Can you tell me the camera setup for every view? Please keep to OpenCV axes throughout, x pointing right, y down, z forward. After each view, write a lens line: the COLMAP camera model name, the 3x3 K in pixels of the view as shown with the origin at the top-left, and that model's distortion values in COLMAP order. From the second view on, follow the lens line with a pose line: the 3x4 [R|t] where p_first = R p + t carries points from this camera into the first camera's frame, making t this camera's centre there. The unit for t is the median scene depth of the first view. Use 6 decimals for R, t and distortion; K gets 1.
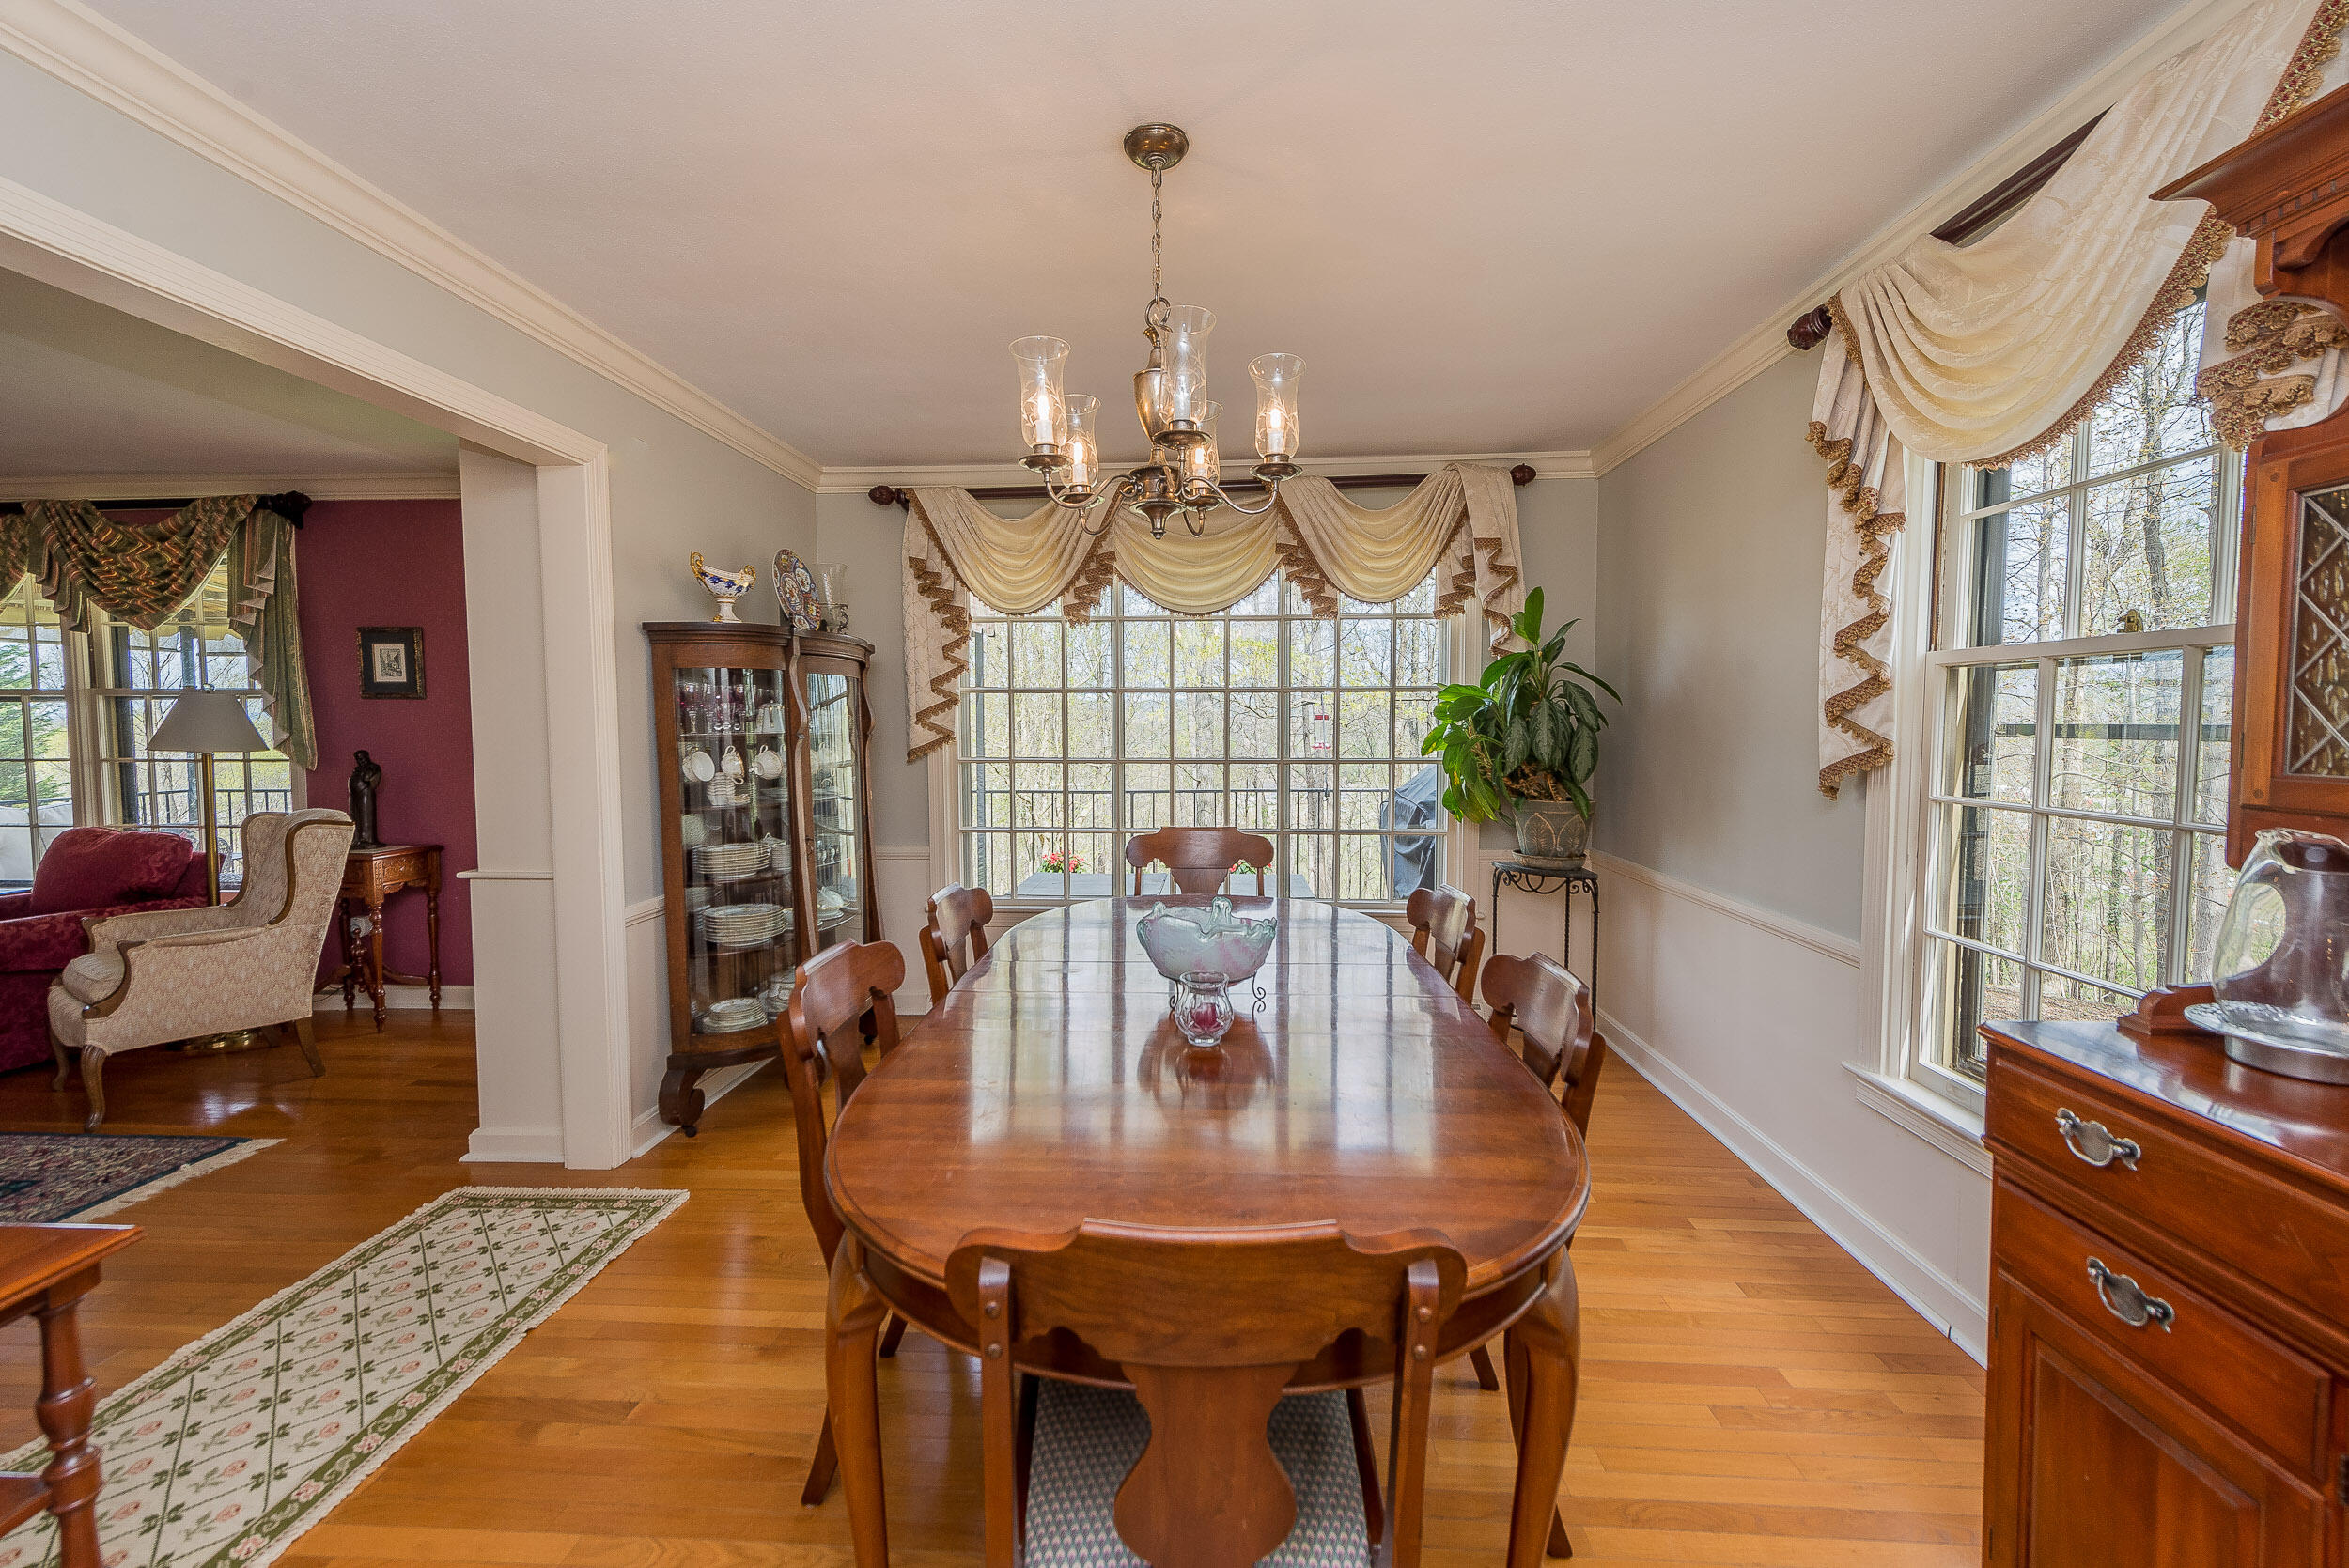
lens RADIAL K [[948.7, 0, 1174.7], [0, 948.7, 774.9], [0, 0, 1]] dist [-0.000337, 0.000032]
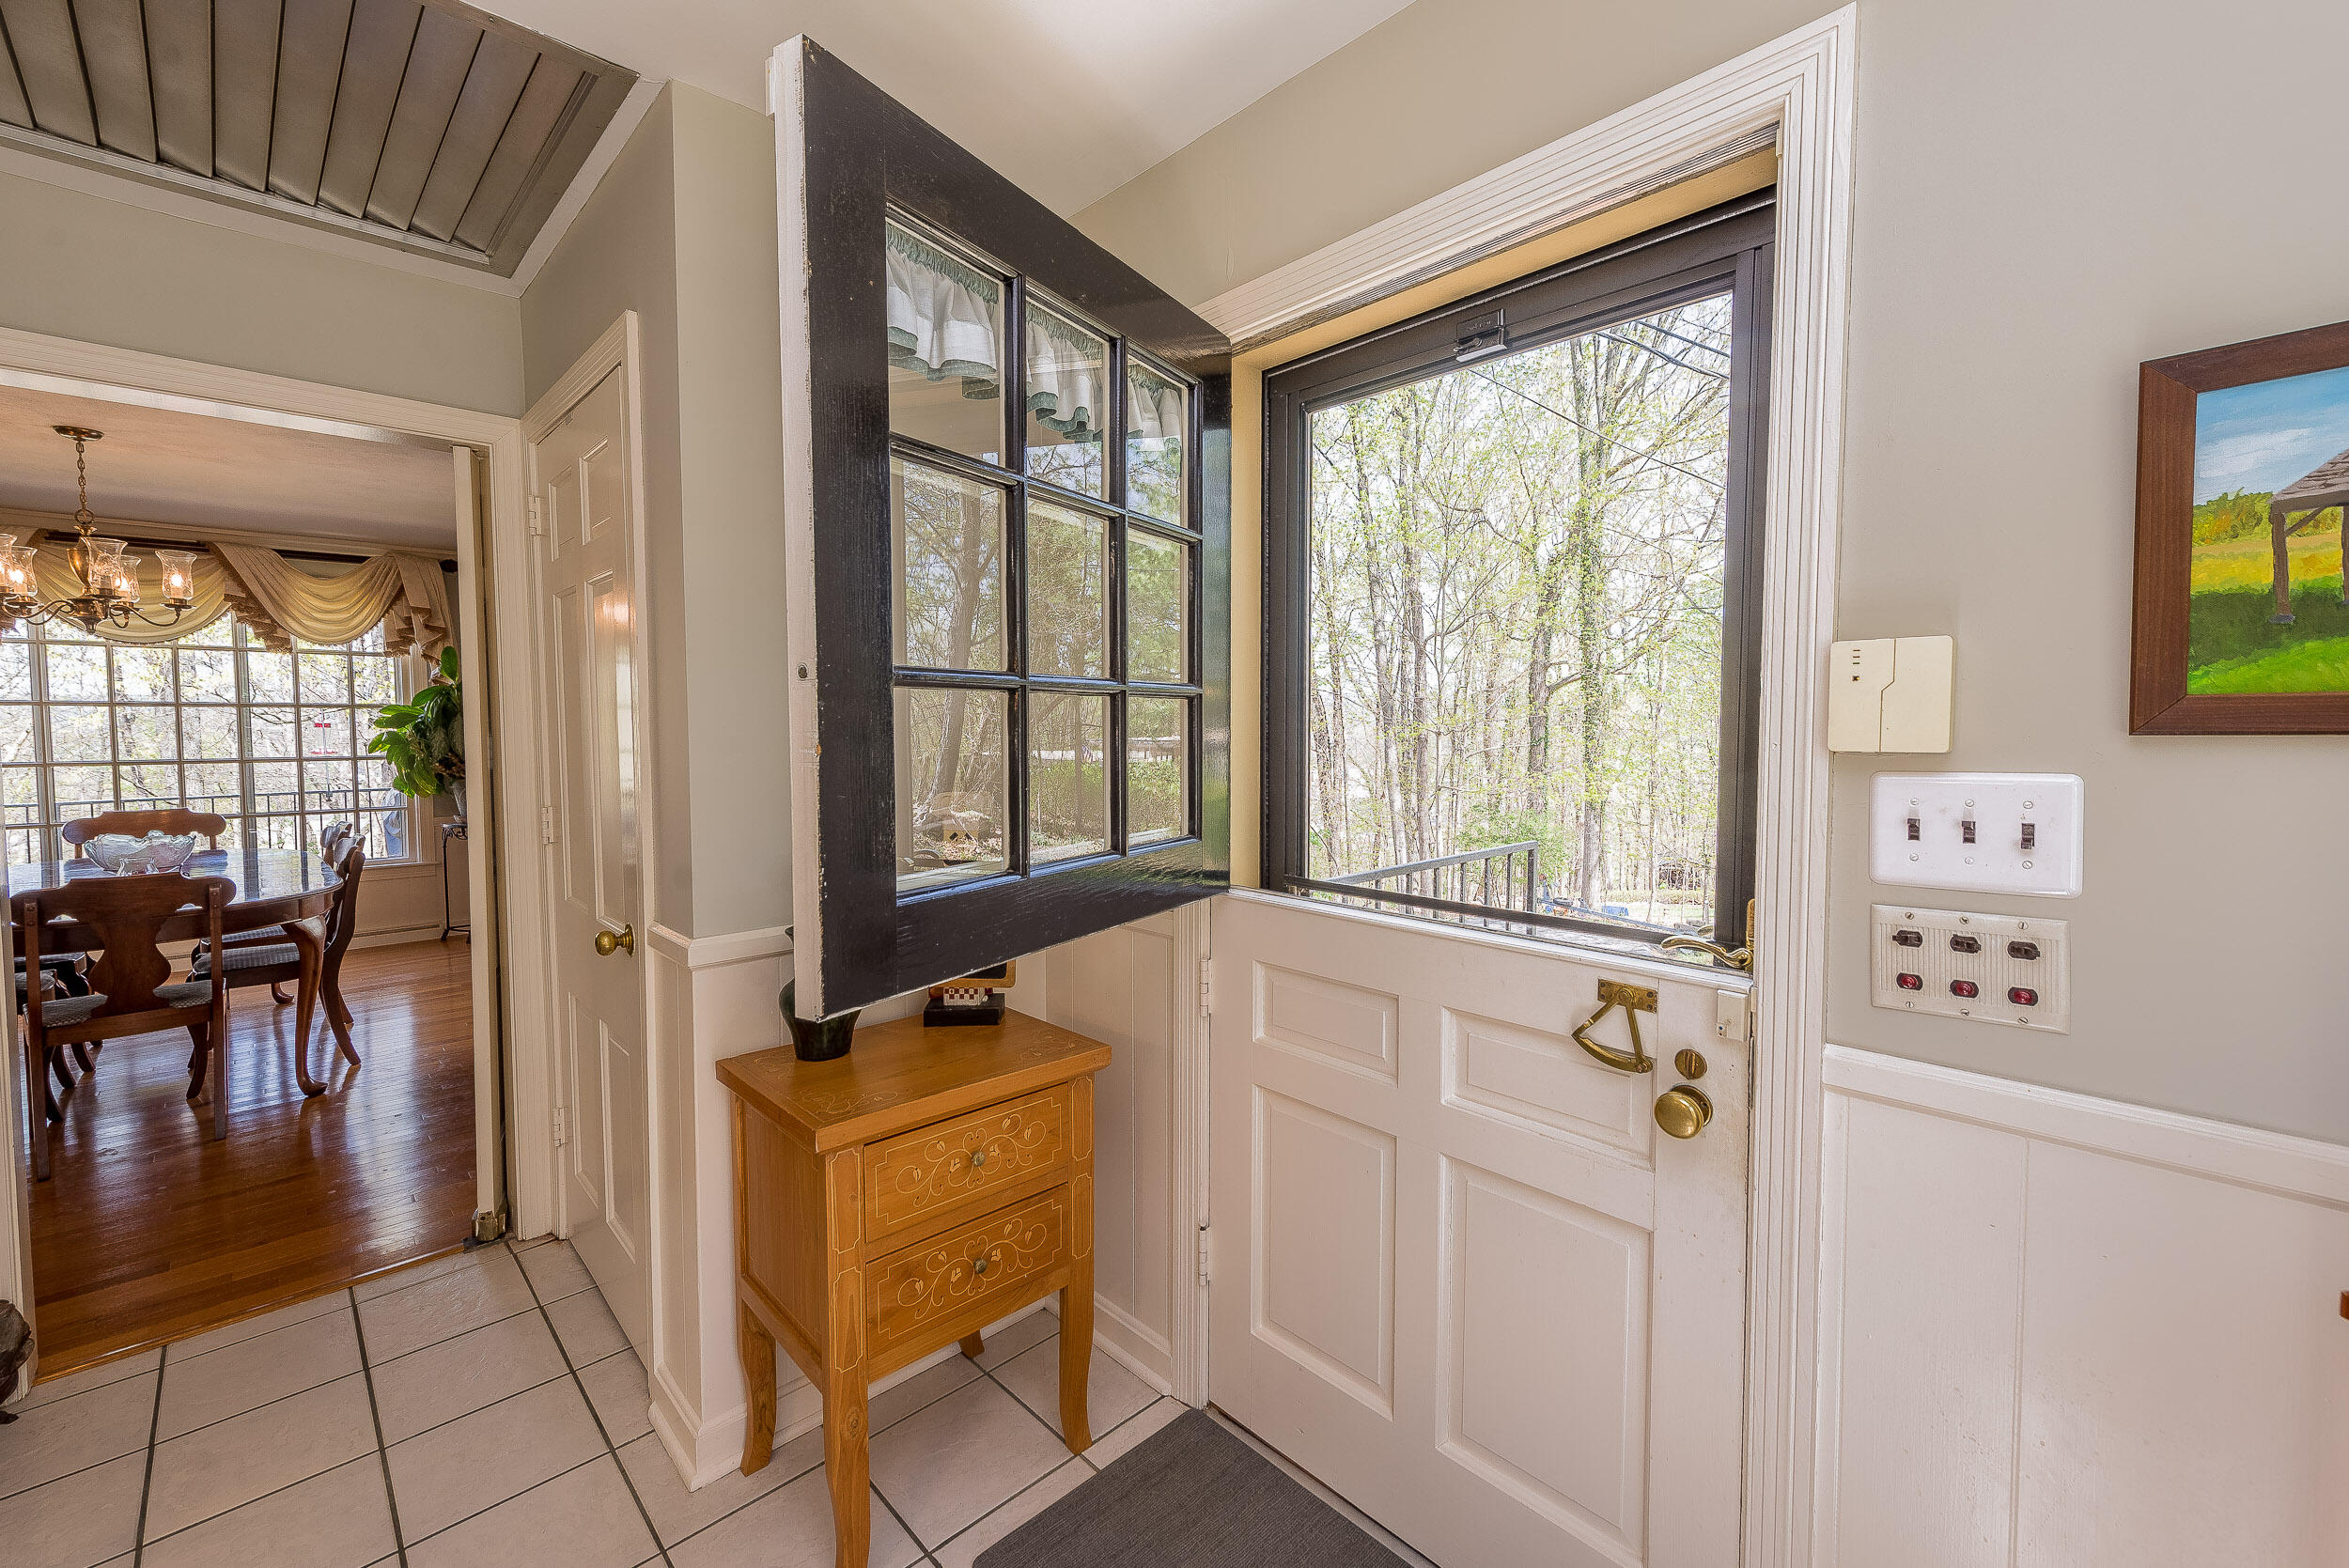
lens RADIAL K [[948.7, 0, 1174.0], [0, 948.7, 769.0], [0, 0, 1]] dist [-0.000337, 0.000032]
pose [[0.673561, -0.031801, 0.738447, 0.015265], [0.041082, 0.999140, 0.005556, 0.045037], [-0.737989, 0.026595, 0.674288, -0.846501]]
